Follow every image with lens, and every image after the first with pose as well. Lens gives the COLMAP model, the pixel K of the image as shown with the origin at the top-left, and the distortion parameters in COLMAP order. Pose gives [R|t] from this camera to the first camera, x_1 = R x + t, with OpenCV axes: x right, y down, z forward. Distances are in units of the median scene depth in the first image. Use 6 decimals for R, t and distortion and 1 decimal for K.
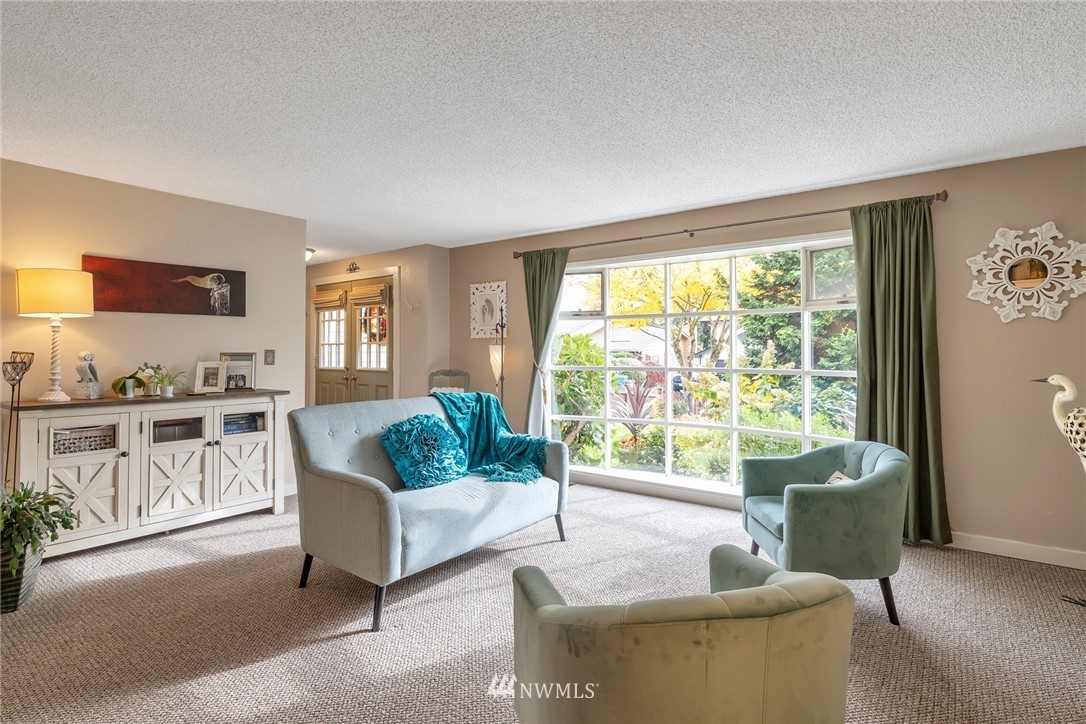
lens RADIAL K [[553.7, 0, 541.2], [0, 553.7, 352.3], [0, 0, 1]] dist [-0.006859, 0.001684]
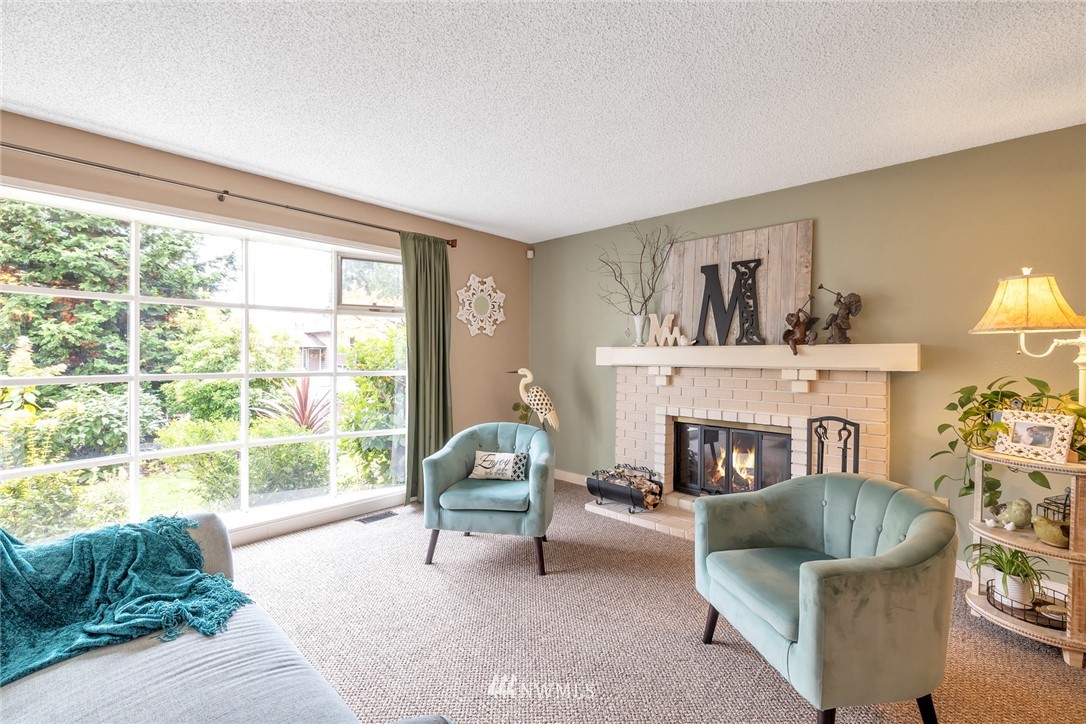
lens RADIAL K [[470.2, 0, 541.8], [0, 470.2, 360.7], [0, 0, 1]] dist [0.003378, 0.000386]
pose [[0.092166, -0.010591, 0.995687, -0.433618], [-0.005860, 0.999920, 0.011179, -0.000362], [-0.995726, -0.006865, 0.092096, 0.655489]]
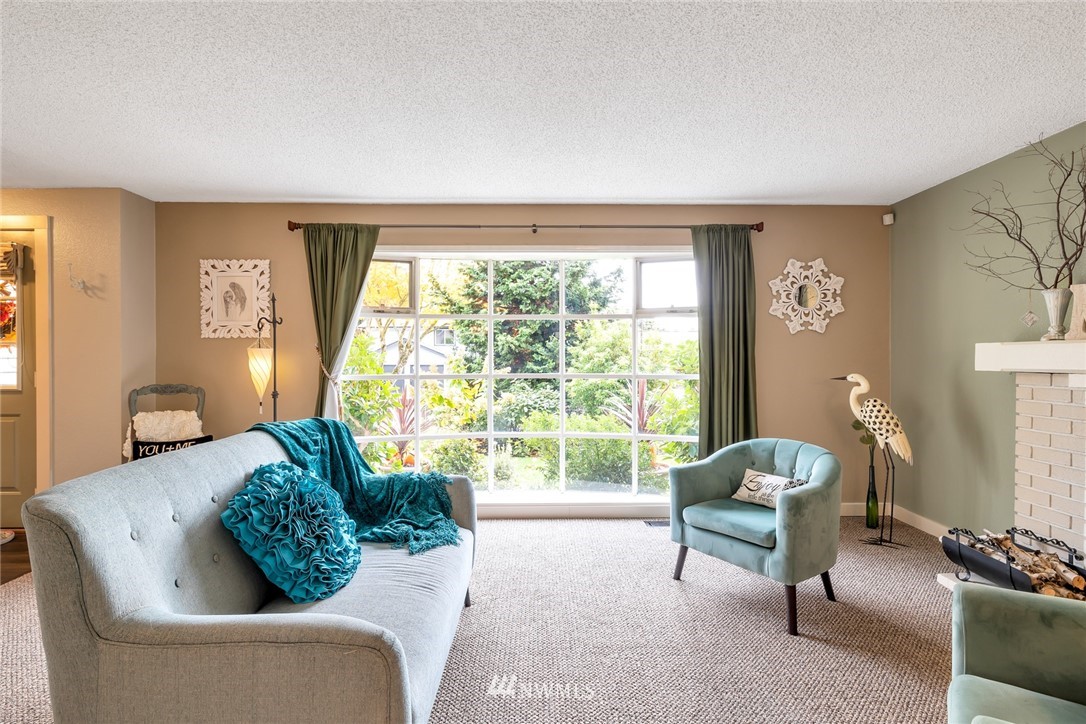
lens RADIAL K [[519.7, 0, 546.7], [0, 519.7, 361.2], [0, 0, 1]] dist [-0.006437, 0.001003]
pose [[0.783041, -0.005986, 0.621941, -0.334493], [0.001962, 0.999972, 0.007155, -0.000107], [-0.621967, -0.004382, 0.783031, 0.396364]]
